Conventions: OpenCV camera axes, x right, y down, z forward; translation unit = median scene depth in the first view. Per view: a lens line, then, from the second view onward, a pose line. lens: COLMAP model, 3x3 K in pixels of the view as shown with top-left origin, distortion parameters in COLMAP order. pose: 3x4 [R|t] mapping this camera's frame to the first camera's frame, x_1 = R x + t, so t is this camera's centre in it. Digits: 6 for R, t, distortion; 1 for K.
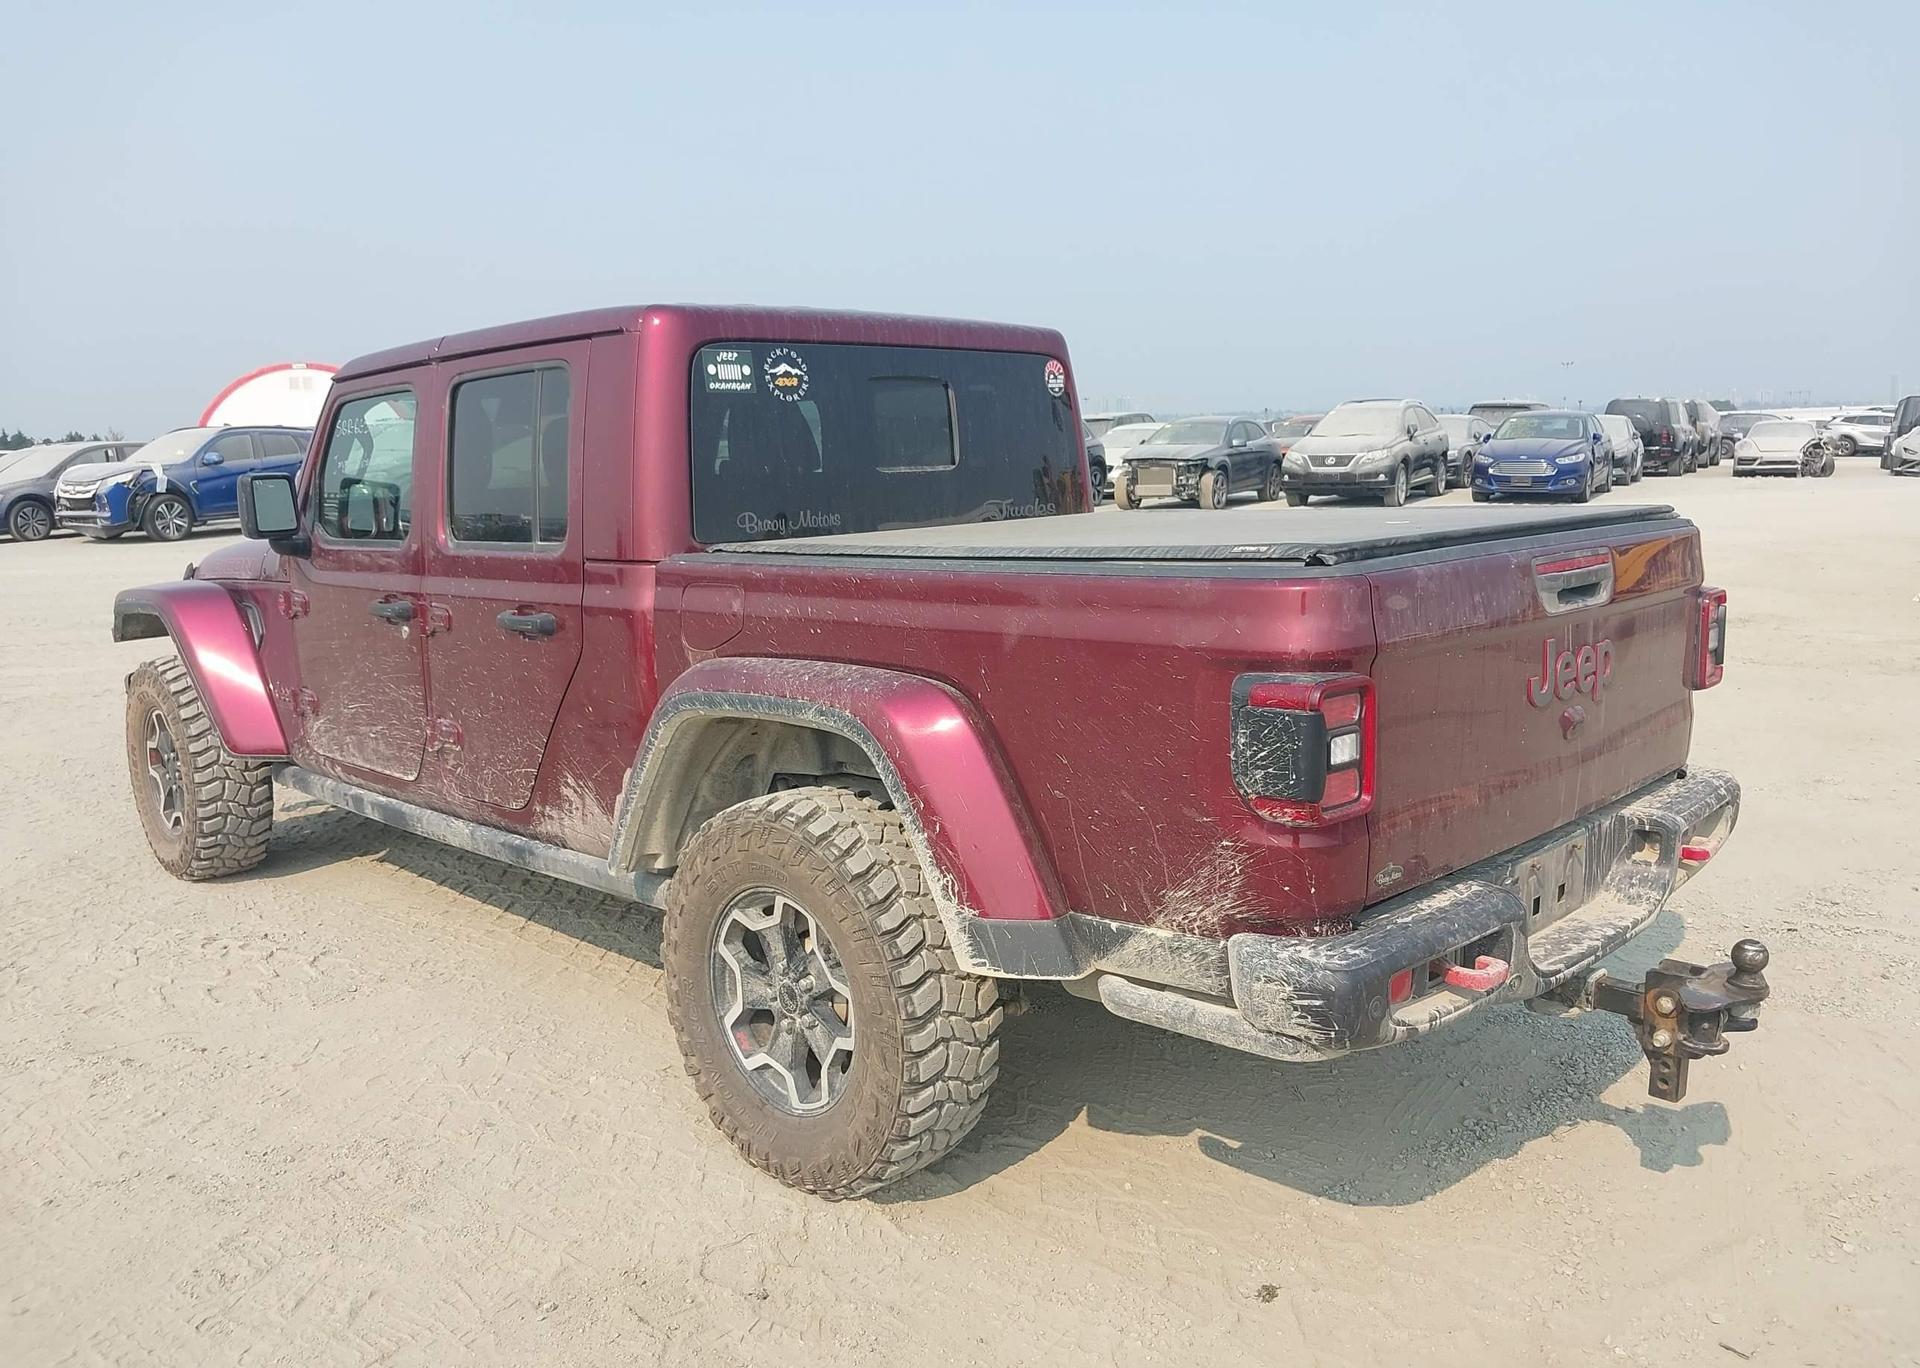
lens RADIAL K [[1508.5, 0, 975.2], [0, 1508.5, 754.5], [0, 0, 1]] dist [0.065301, -0.097637]
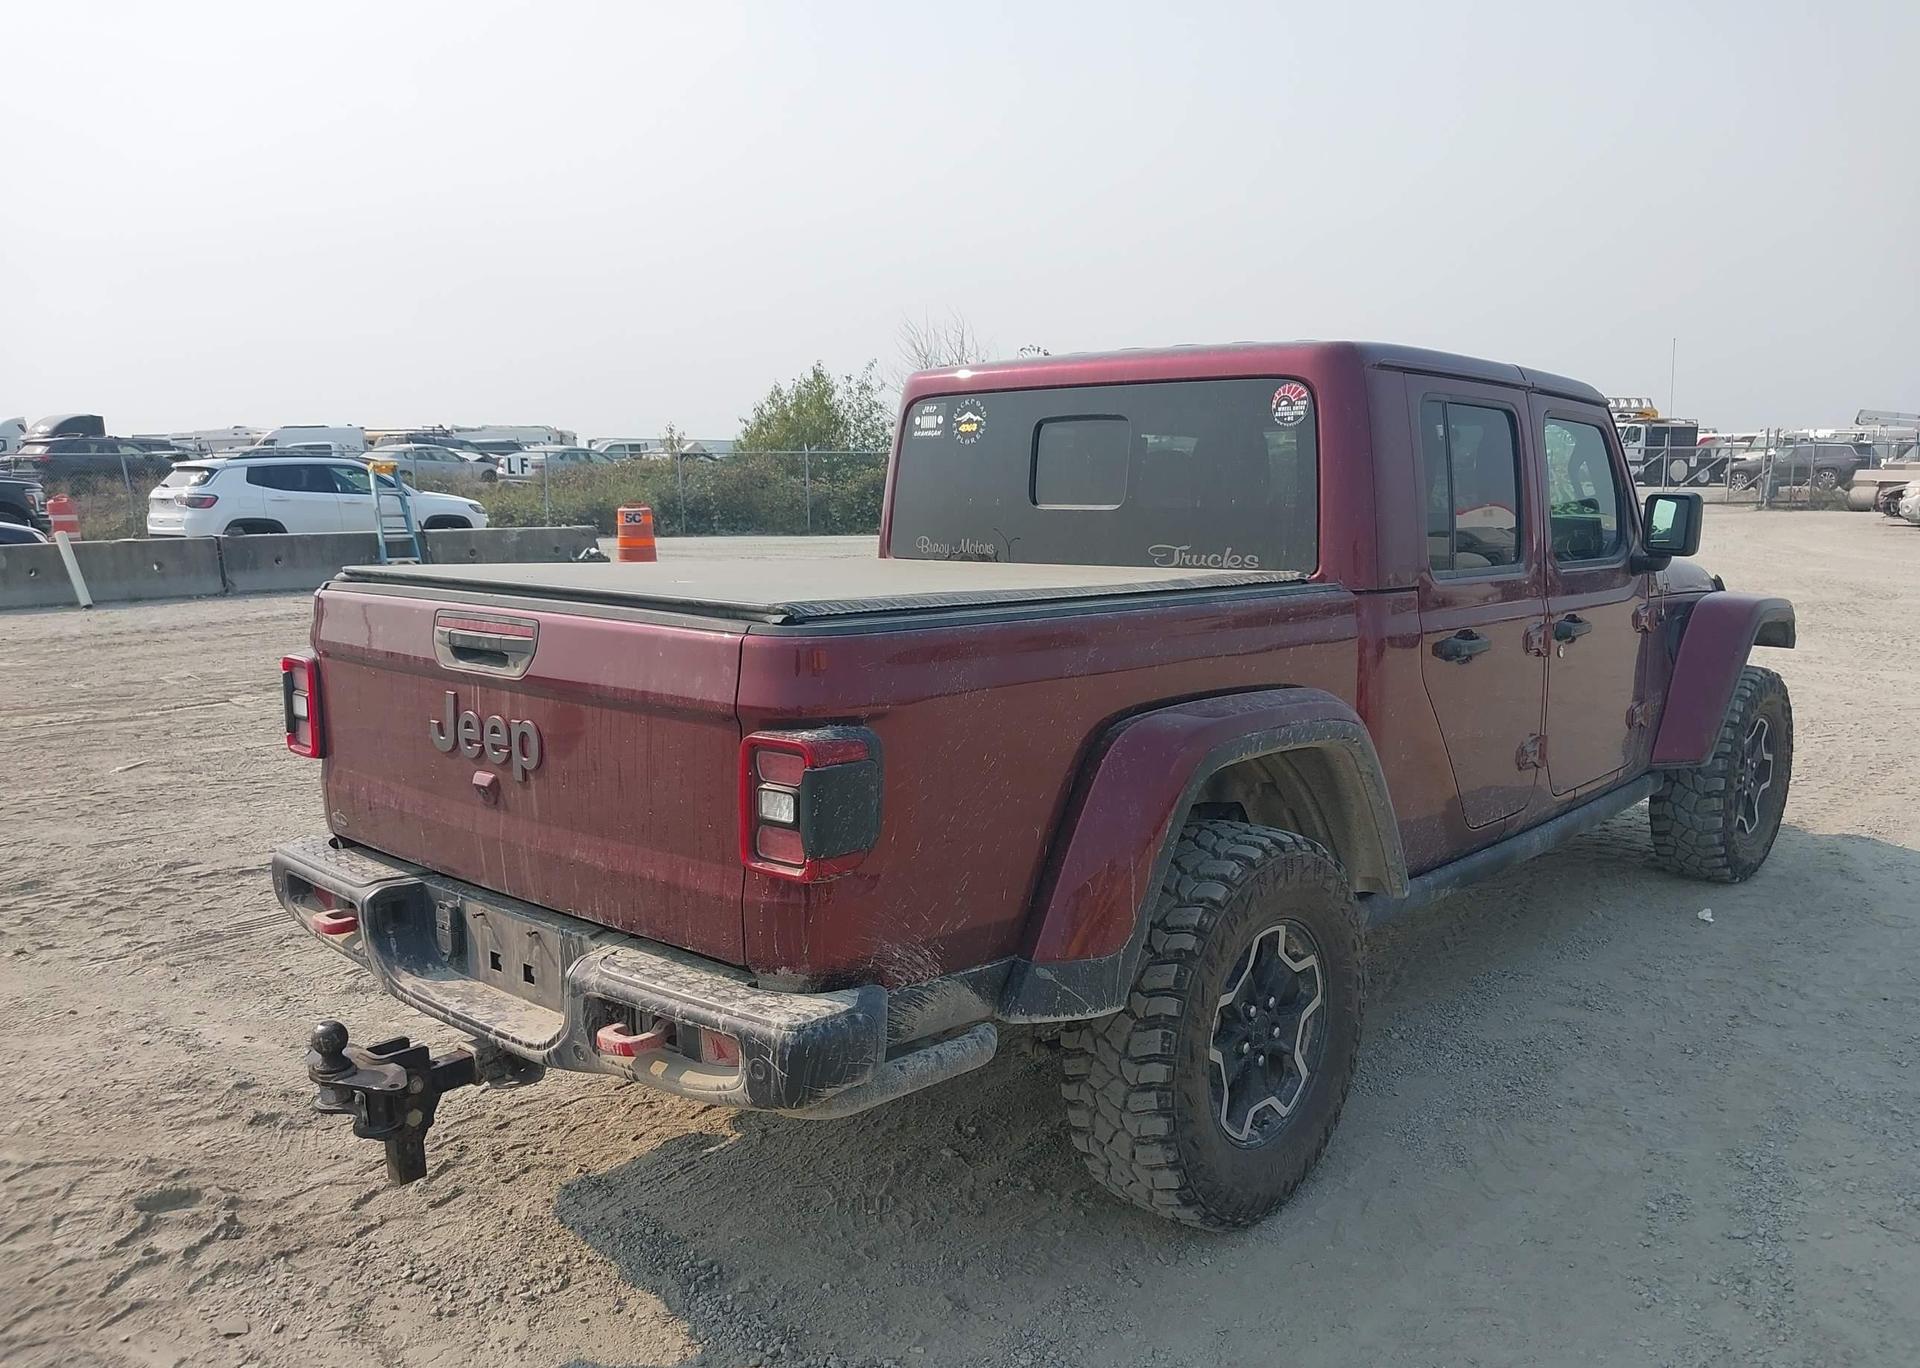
lens RADIAL K [[1508.5, 0, 963.7], [0, 1508.5, 756.5], [0, 0, 1]] dist [0.065301, -0.097637]
pose [[0.040989, 0.203625, -0.978191, 1.067128], [-0.195826, 0.961663, 0.191978, -0.226781], [0.979782, 0.183686, 0.079293, 0.956891]]
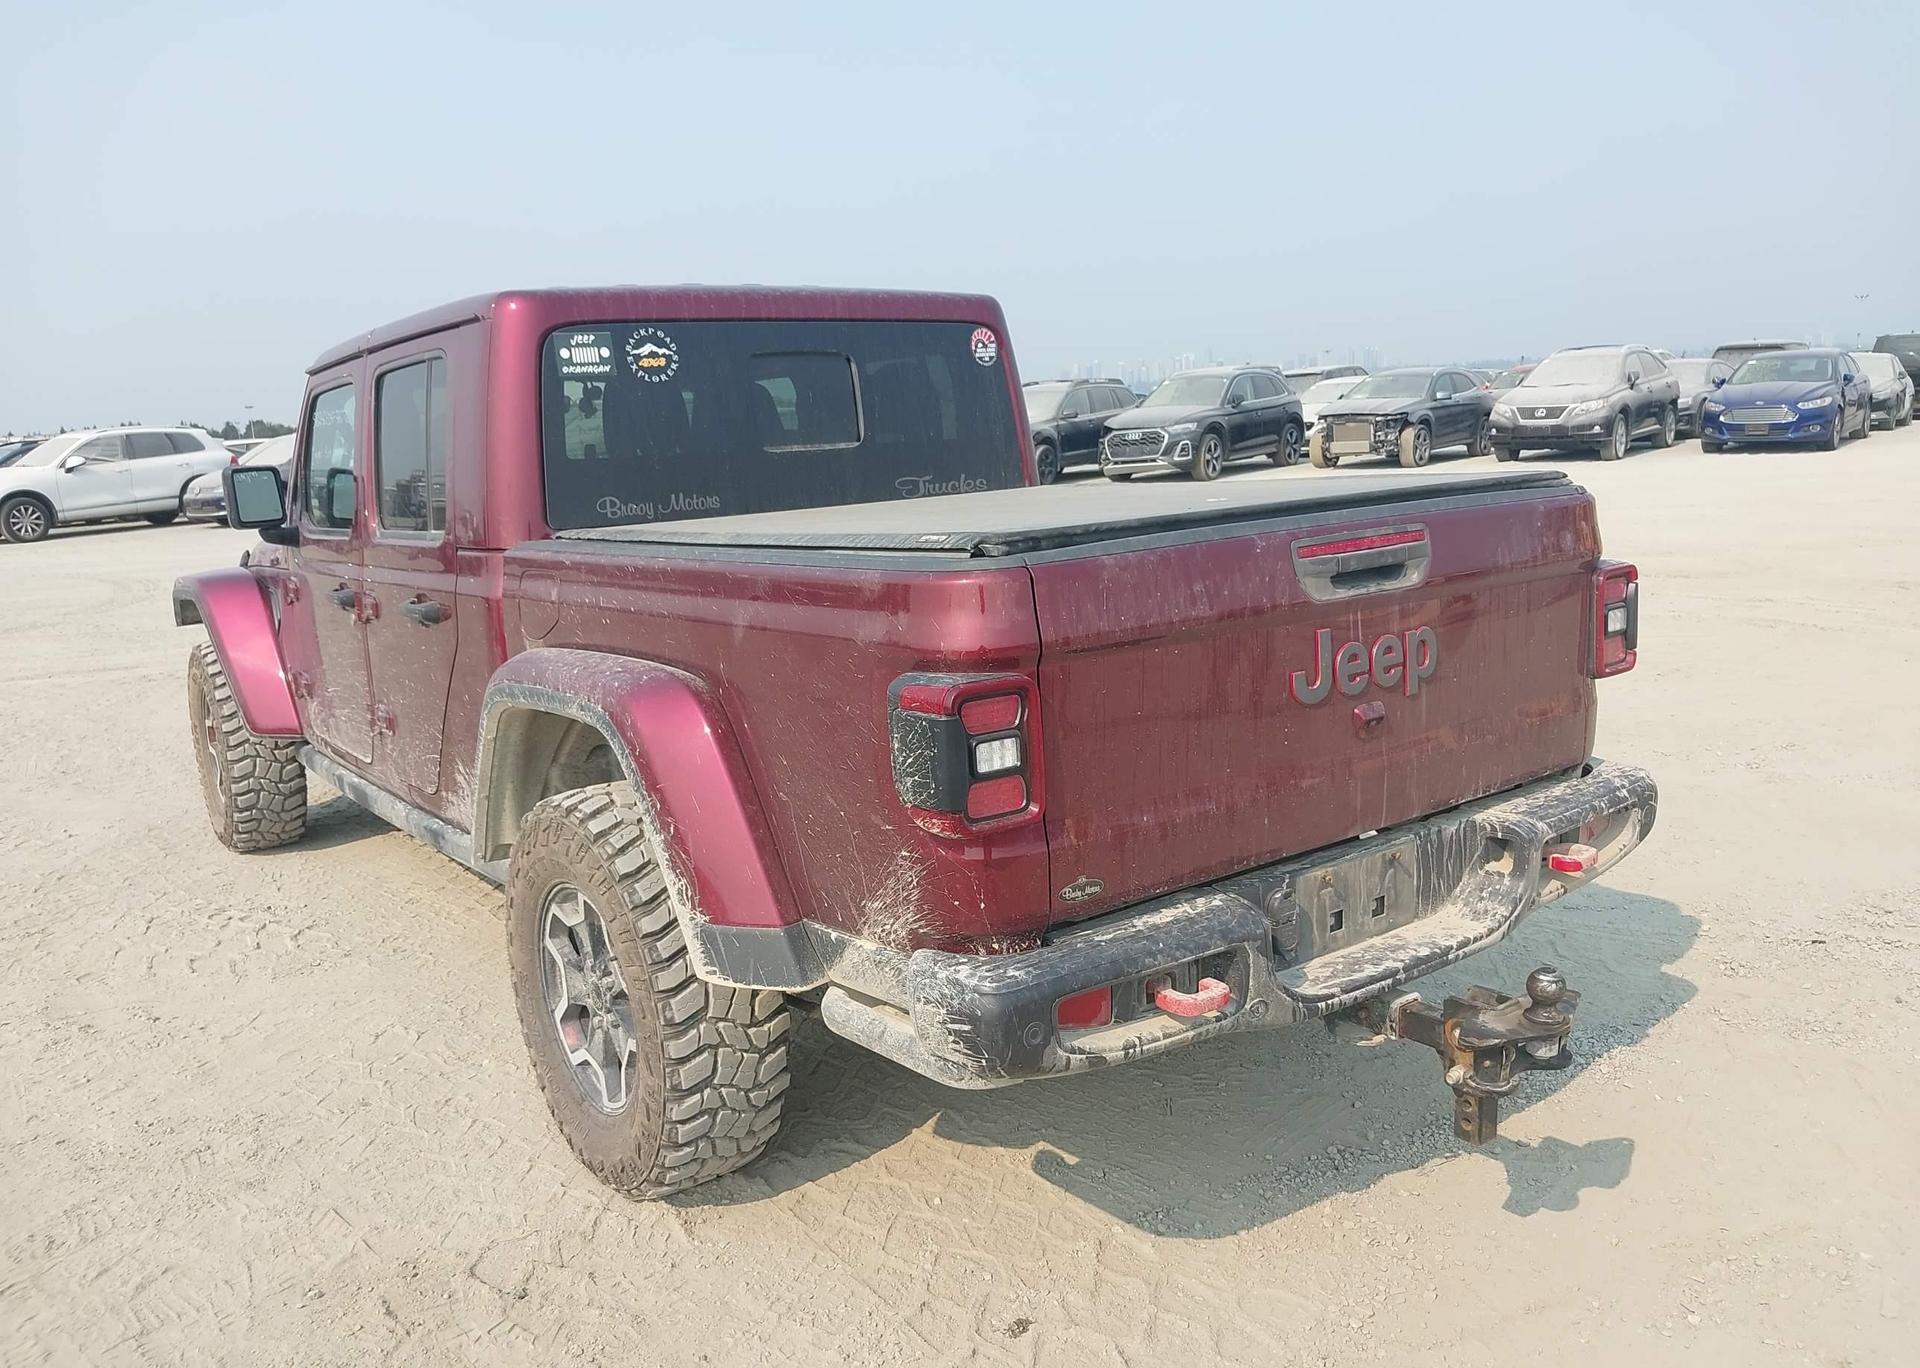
lens RADIAL K [[1508.5, 0, 968.3], [0, 1508.5, 758.5], [0, 0, 1]] dist [0.065301, -0.097637]
pose [[0.987224, 0.006720, -0.159195, 0.235973], [-0.002699, 0.999672, 0.025462, -0.016049], [0.159313, -0.024707, 0.986919, 0.059304]]
